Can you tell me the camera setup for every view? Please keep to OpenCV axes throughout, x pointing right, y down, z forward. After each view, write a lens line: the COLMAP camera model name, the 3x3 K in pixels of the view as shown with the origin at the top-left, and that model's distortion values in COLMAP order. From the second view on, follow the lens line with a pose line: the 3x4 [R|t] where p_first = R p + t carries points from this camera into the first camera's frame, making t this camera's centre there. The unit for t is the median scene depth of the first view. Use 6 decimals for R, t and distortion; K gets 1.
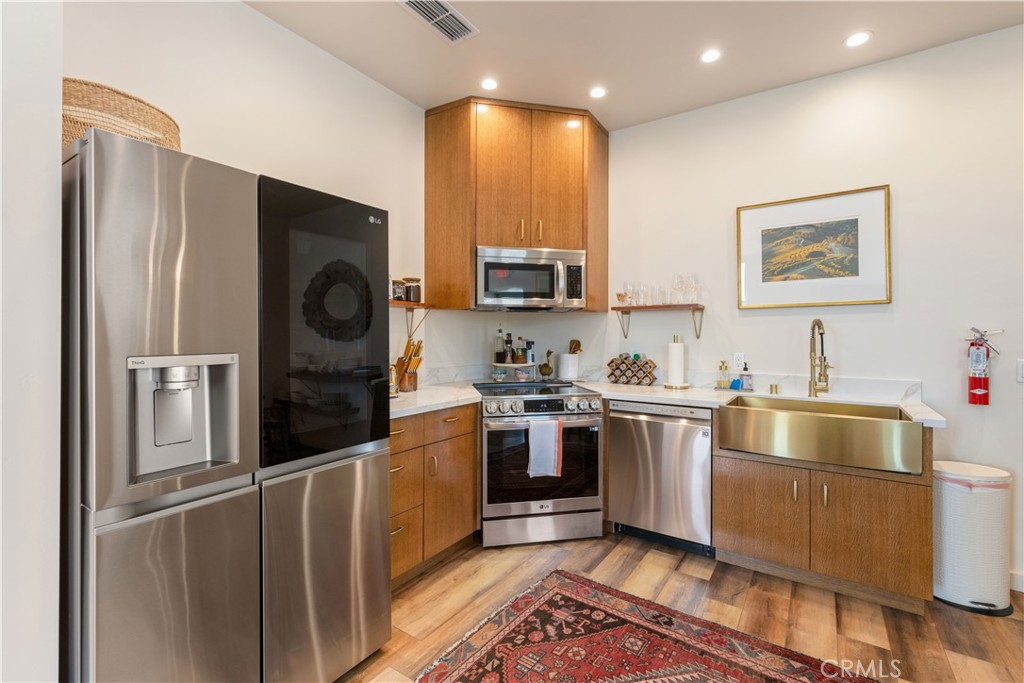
lens RADIAL K [[448.6, 0, 509.0], [0, 448.6, 338.3], [0, 0, 1]] dist [-0.004955, -0.000532]
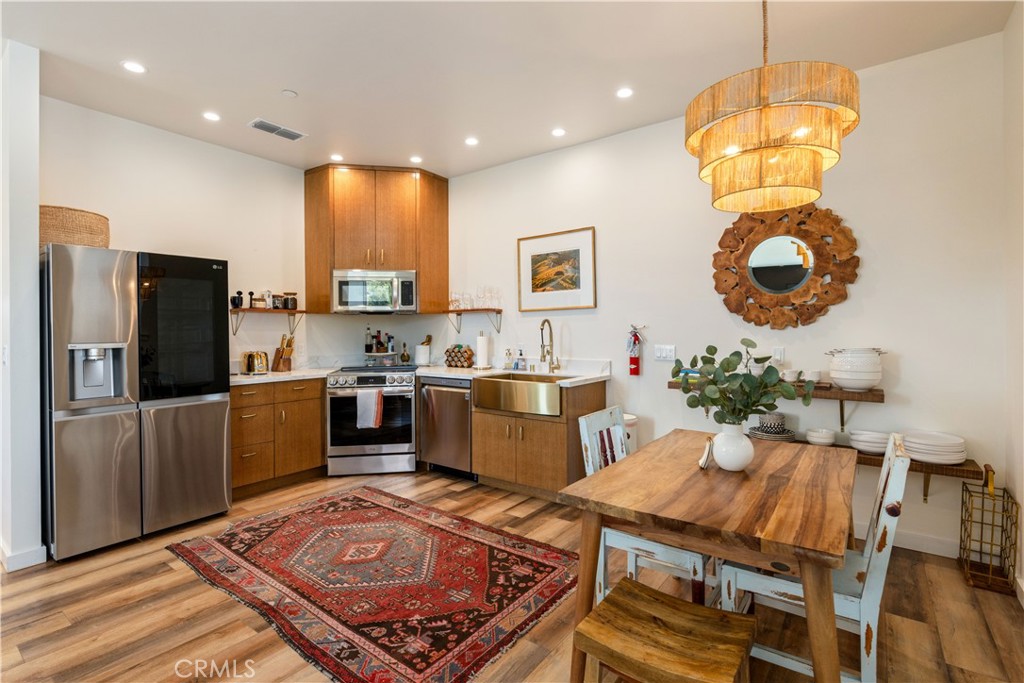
lens RADIAL K [[477.4, 0, 515.4], [0, 477.4, 336.0], [0, 0, 1]] dist [-0.005773, -0.000412]
pose [[0.999354, -0.008966, -0.034805, 0.613700], [0.009064, 0.999955, 0.002658, 0.007117], [0.034780, -0.002972, 0.999391, -0.541547]]
